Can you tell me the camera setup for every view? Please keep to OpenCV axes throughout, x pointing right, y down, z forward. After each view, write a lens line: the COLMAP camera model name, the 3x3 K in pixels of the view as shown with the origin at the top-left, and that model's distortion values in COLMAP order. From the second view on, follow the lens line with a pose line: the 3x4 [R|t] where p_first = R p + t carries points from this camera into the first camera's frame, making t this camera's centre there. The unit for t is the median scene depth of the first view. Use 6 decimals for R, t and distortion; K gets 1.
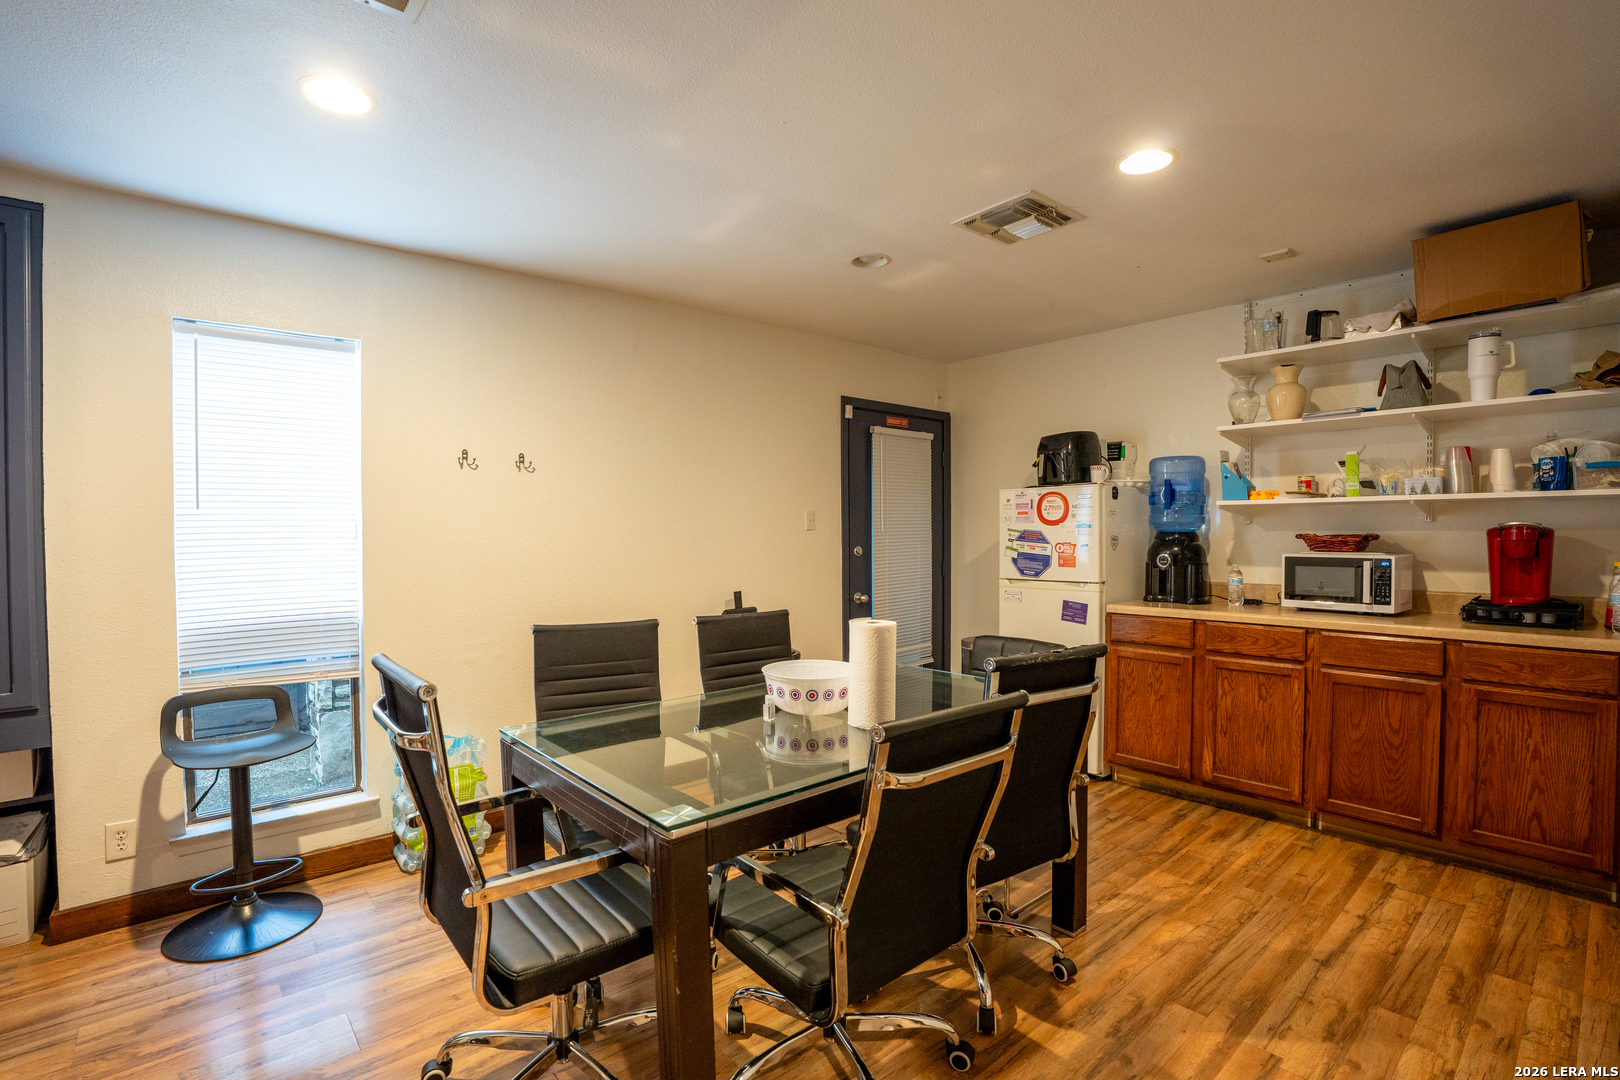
lens RADIAL K [[742.2, 0, 808.9], [0, 742.2, 533.6], [0, 0, 1]] dist [-0.049262, 0.000417]
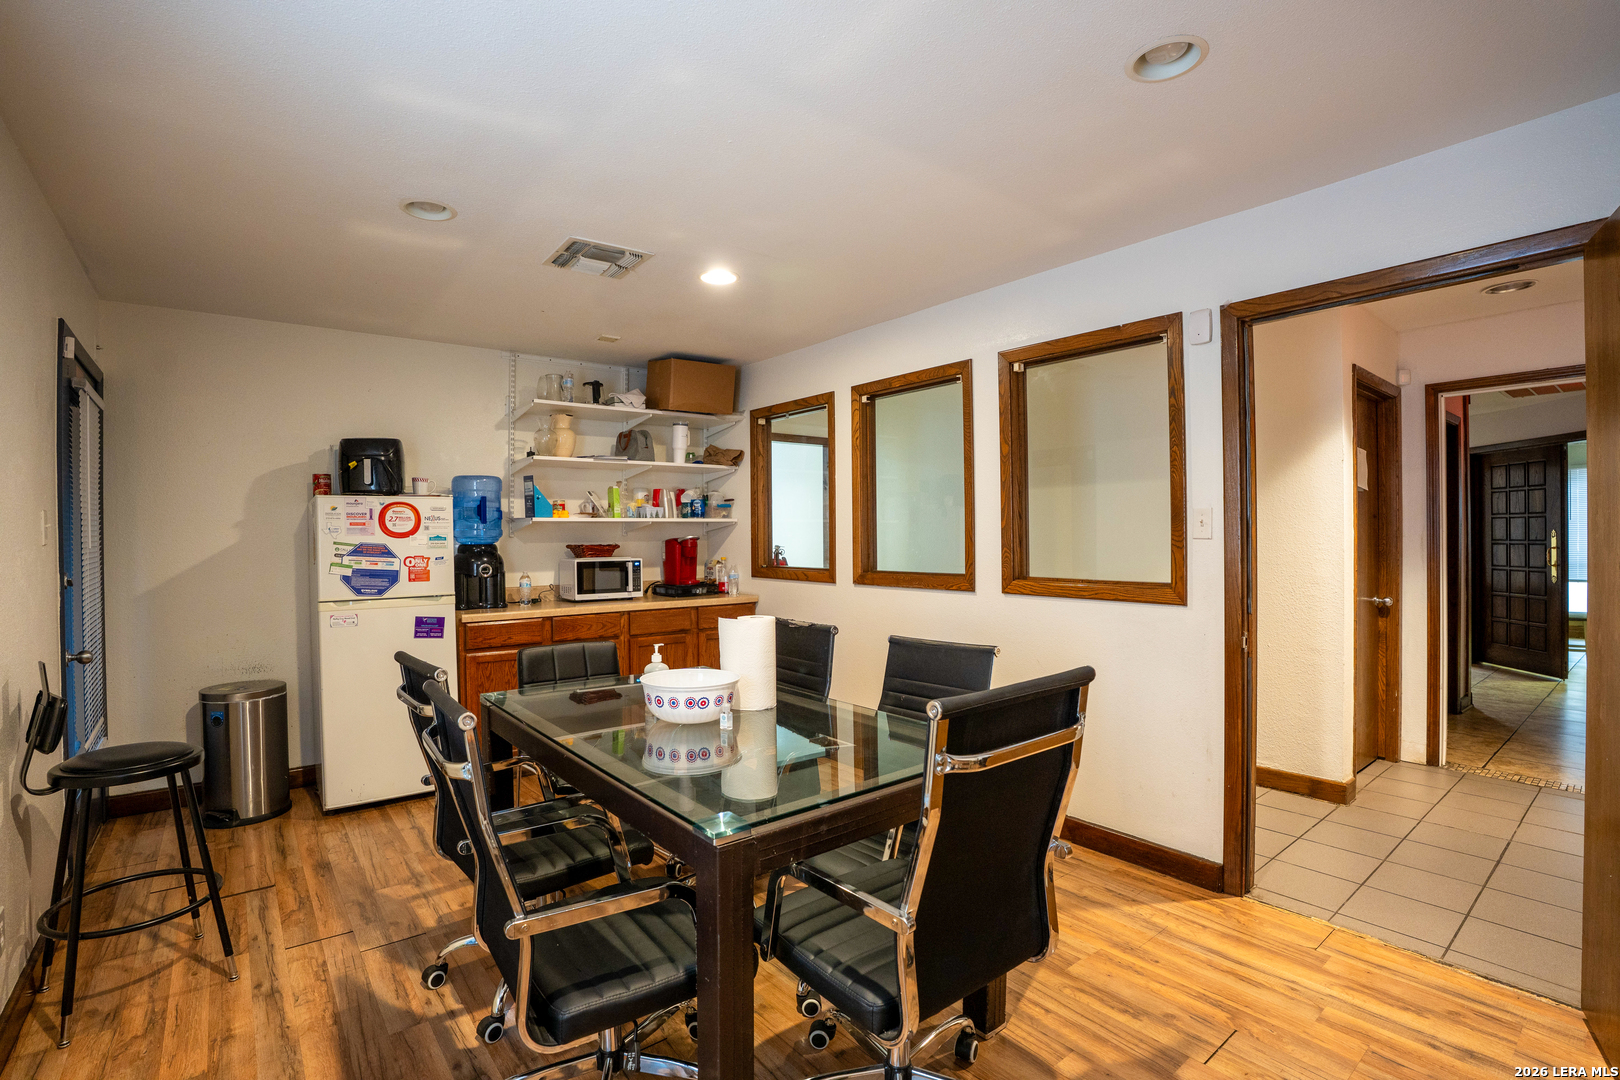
lens RADIAL K [[742.2, 0, 808.9], [0, 742.2, 543.6], [0, 0, 1]] dist [-0.049262, 0.000417]
pose [[0.054513, -0.000444, 0.998513, -0.566256], [0.019697, 0.999806, -0.000630, 0.006828], [-0.998319, 0.019703, 0.054512, 0.444030]]
